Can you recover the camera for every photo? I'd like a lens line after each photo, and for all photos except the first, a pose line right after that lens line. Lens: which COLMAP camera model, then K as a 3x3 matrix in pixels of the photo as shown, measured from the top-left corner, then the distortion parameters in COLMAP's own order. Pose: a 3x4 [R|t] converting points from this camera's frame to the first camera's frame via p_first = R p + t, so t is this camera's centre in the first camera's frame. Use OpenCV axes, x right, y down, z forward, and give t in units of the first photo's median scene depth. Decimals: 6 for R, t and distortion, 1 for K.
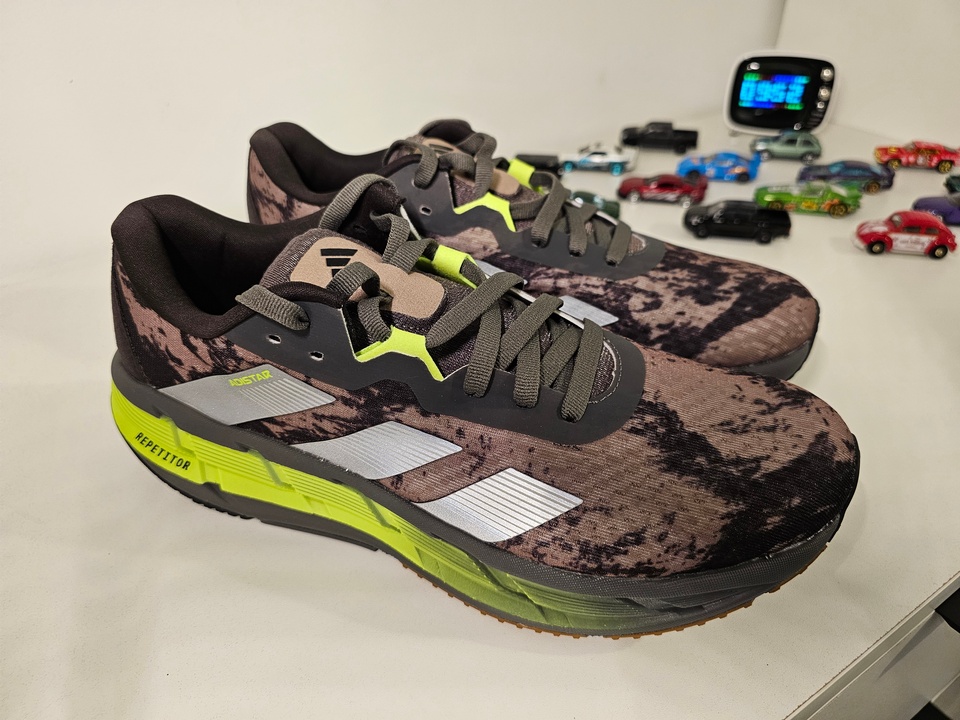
lens RADIAL K [[648.4, 0, 480.0], [0, 648.4, 360.0], [0, 0, 1]] dist [-0.001177, -0.001627]
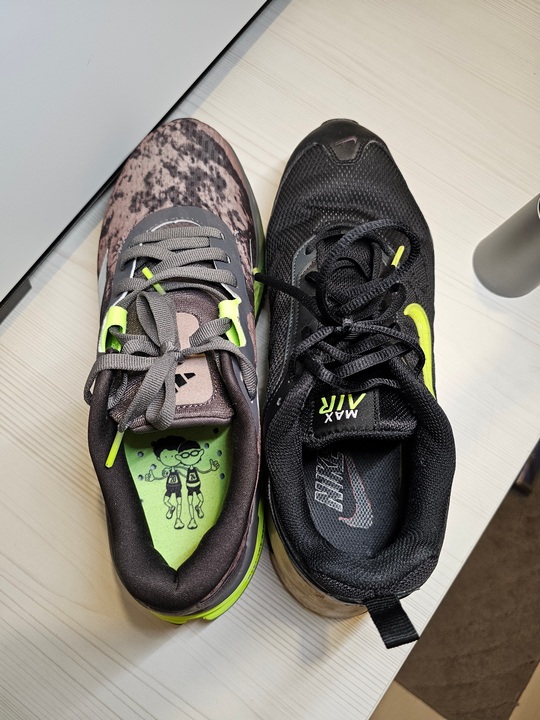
lens RADIAL K [[486.3, 0, 270.0], [0, 486.3, 360.0], [0, 0, 1]] dist [-0.001177, -0.001627]
pose [[-0.331274, -0.922772, 0.196849, -0.301654], [0.539916, -0.014297, 0.841597, -1.172936], [-0.773788, 0.385081, 0.502956, 0.706605]]
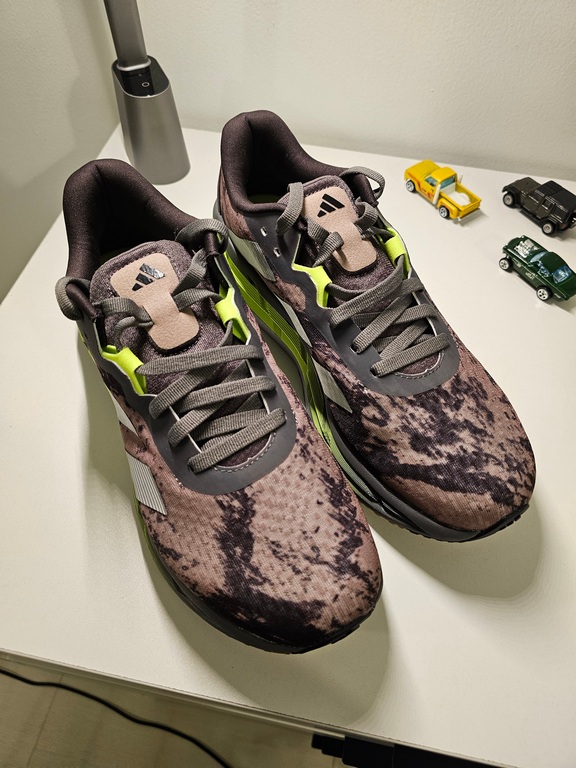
lens RADIAL K [[518.7, 0, 288.0], [0, 518.7, 384.0], [0, 0, 1]] dist [-0.001177, -0.001627]
pose [[0.733090, 0.591801, -0.335188, 0.543798], [-0.432784, 0.786077, 0.441340, -0.625256], [0.524669, -0.178478, 0.832387, 0.177191]]
